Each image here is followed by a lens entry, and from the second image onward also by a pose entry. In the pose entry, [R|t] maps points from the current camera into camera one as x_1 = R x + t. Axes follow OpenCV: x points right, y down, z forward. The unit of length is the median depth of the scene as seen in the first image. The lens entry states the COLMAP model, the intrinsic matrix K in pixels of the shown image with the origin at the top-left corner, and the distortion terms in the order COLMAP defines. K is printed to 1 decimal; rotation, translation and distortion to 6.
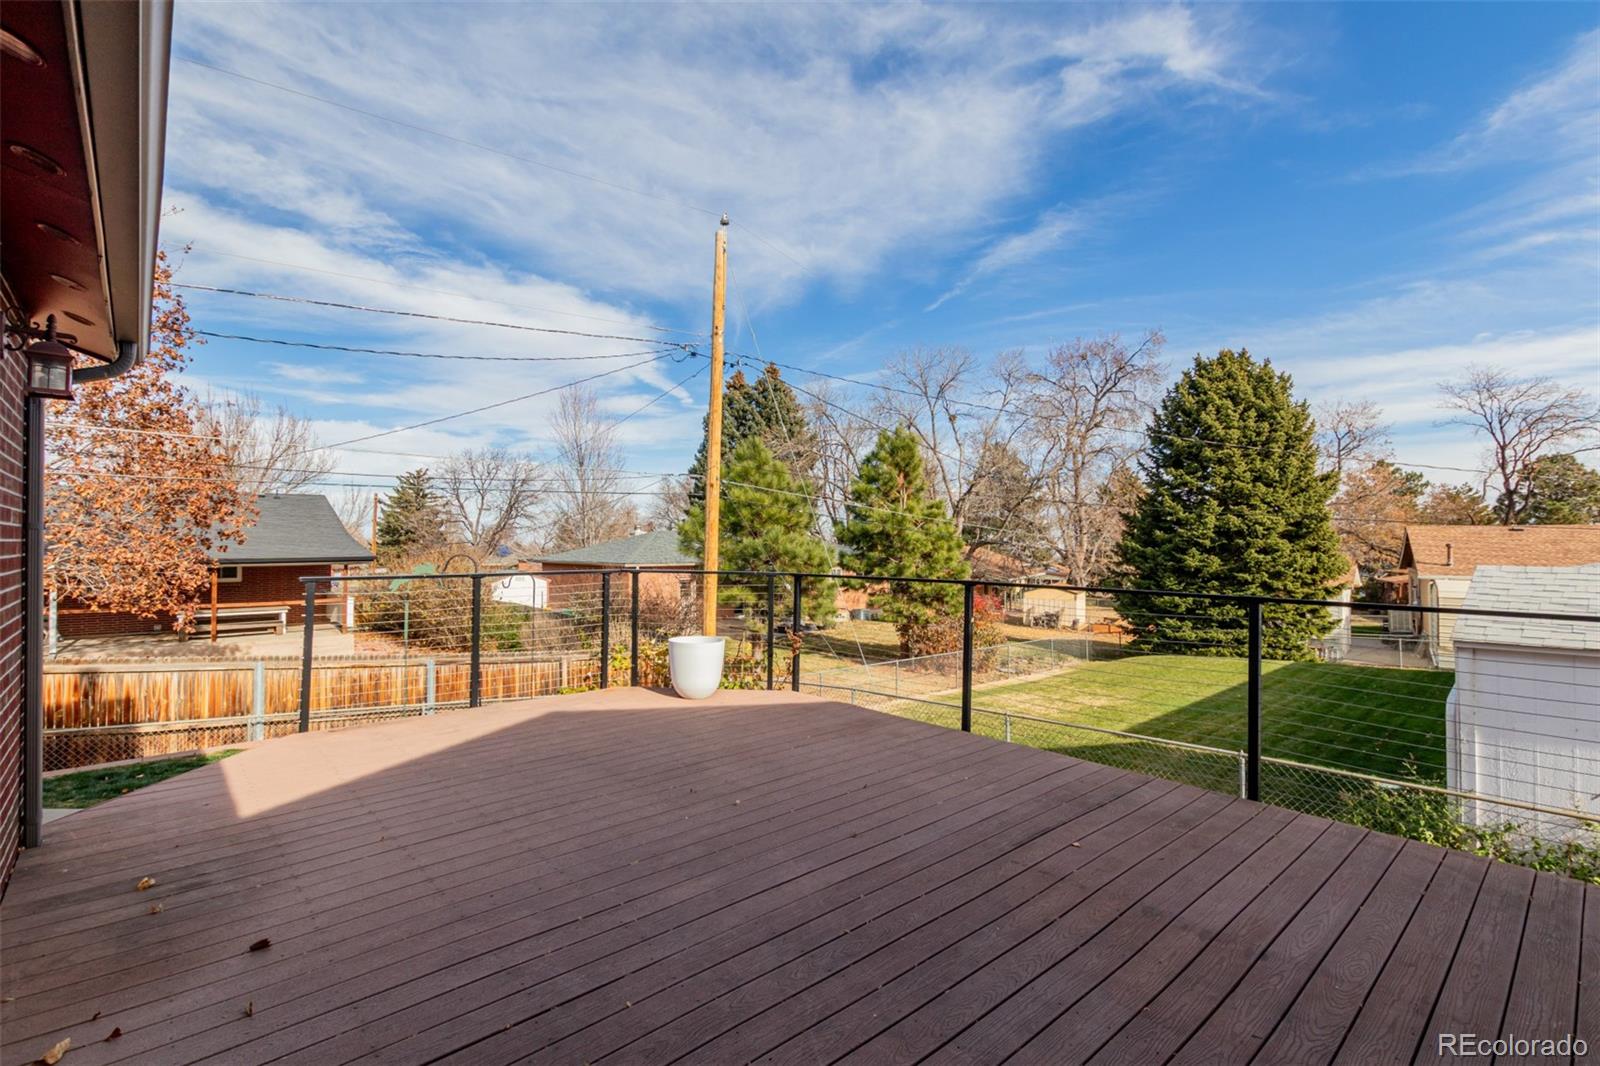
lens RADIAL K [[734.0, 0, 794.3], [0, 734.0, 539.3], [0, 0, 1]] dist [-0.001175, -0.000073]
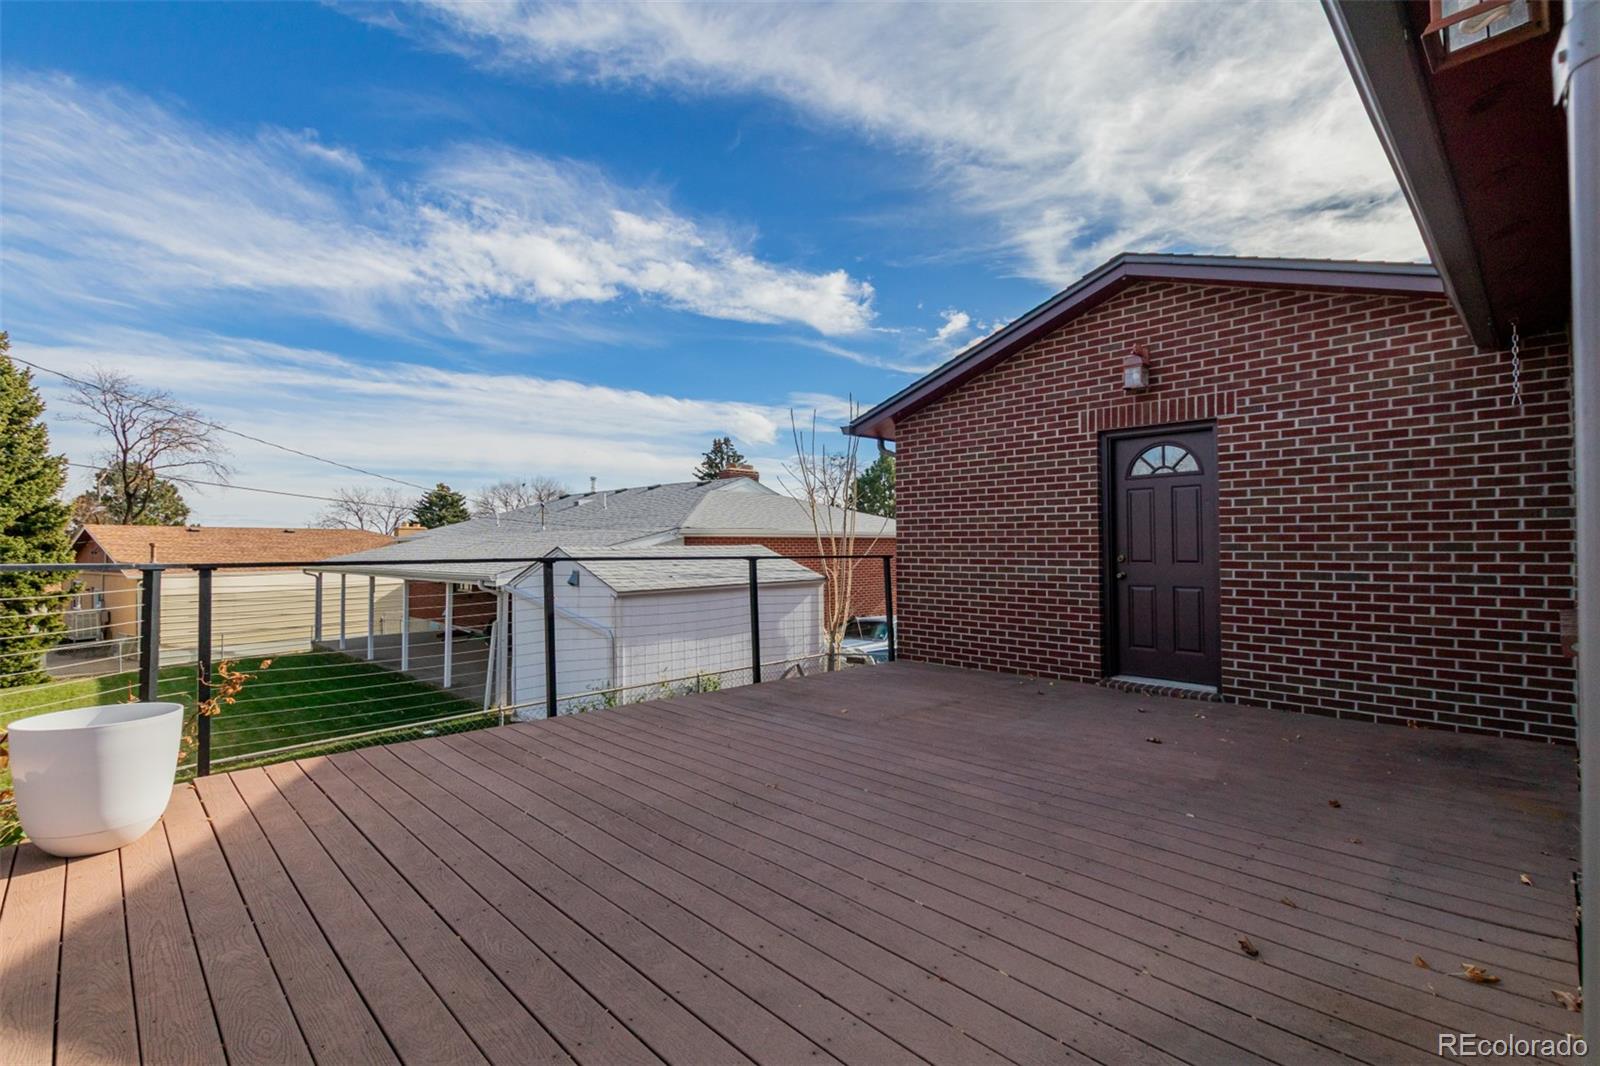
lens RADIAL K [[734.0, 0, 794.3], [0, 734.0, 539.3], [0, 0, 1]] dist [-0.001175, -0.000073]
pose [[-0.037877, 0.007681, 0.999253, -0.787627], [-0.001225, 0.999969, -0.007733, 0.041775], [-0.999282, -0.001517, -0.037867, 0.782453]]
